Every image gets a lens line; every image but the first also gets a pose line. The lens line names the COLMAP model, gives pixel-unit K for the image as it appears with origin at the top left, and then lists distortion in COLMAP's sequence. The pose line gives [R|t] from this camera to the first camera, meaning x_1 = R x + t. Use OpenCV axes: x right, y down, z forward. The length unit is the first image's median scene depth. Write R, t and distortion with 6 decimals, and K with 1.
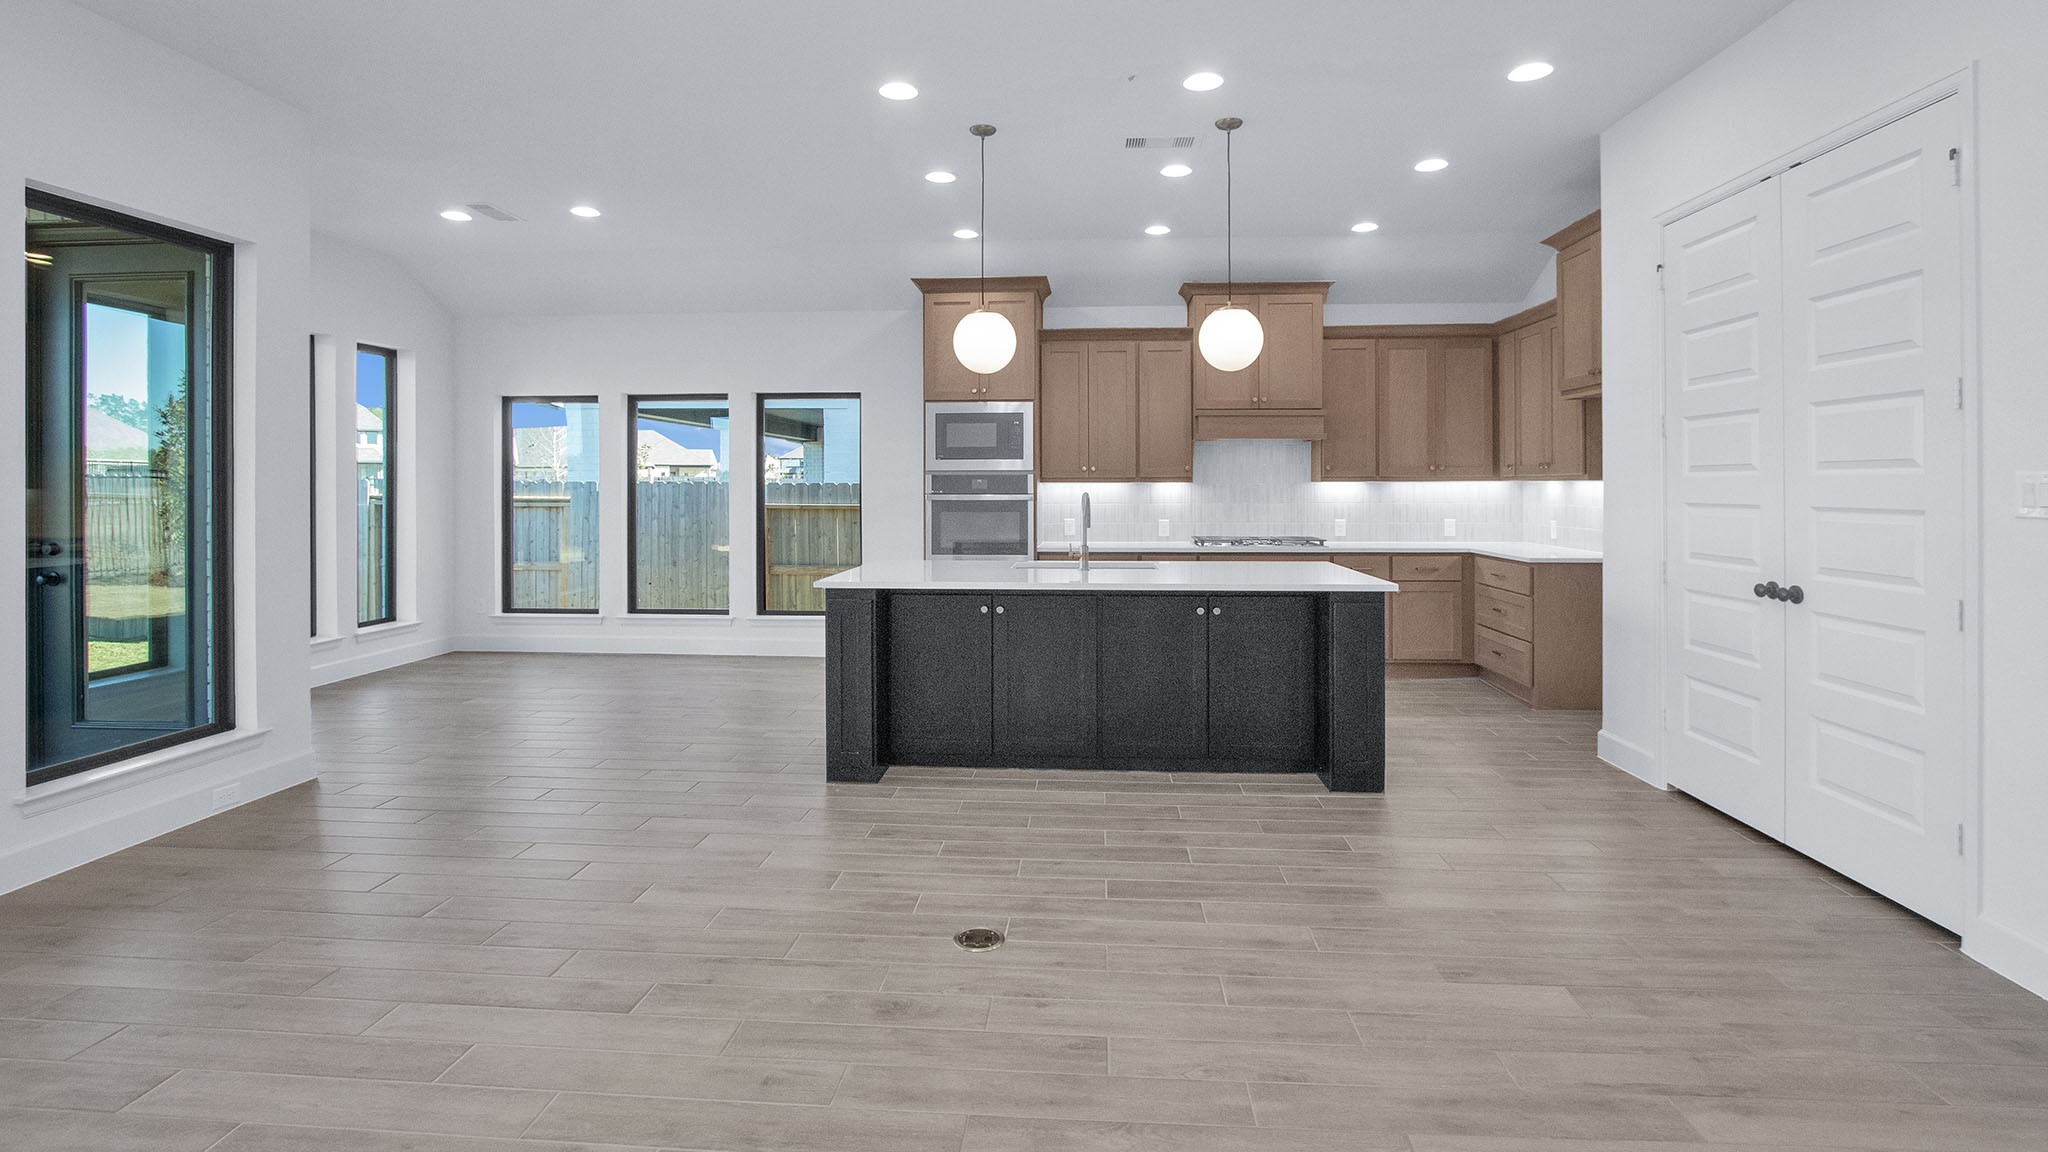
lens RADIAL K [[961.4, 0, 1023.1], [0, 961.4, 461.7], [0, 0, 1]] dist [-0.017561, 0.000291]
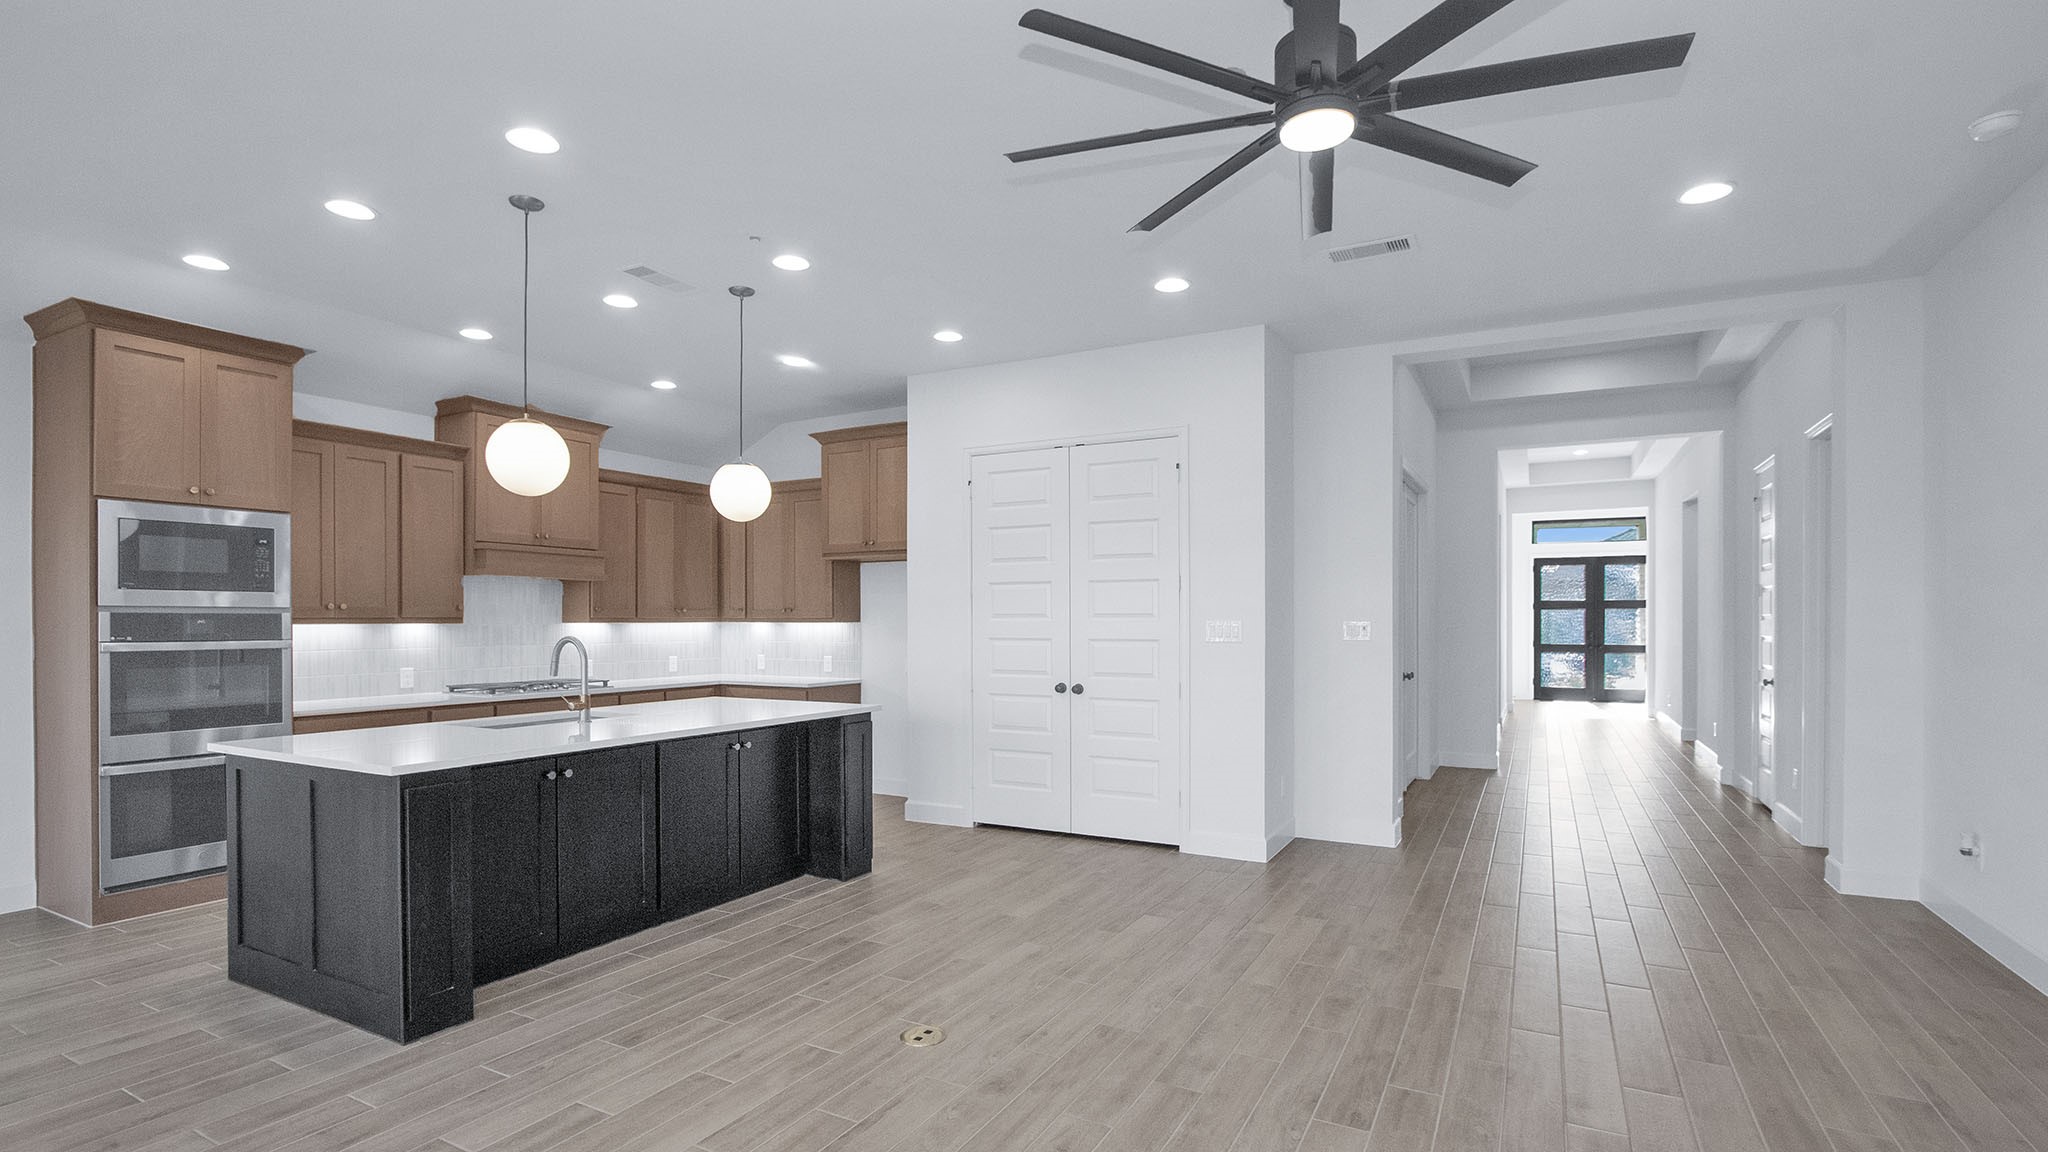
lens RADIAL K [[976.5, 0, 1024.0], [0, 976.5, 576.0], [0, 0, 1]] dist [-0.020195, 0.000014]
pose [[0.397667, 0.042565, 0.916542, -0.449119], [-0.021082, 0.999084, -0.037251, 0.000595], [-0.917288, -0.004509, 0.398200, 0.186761]]
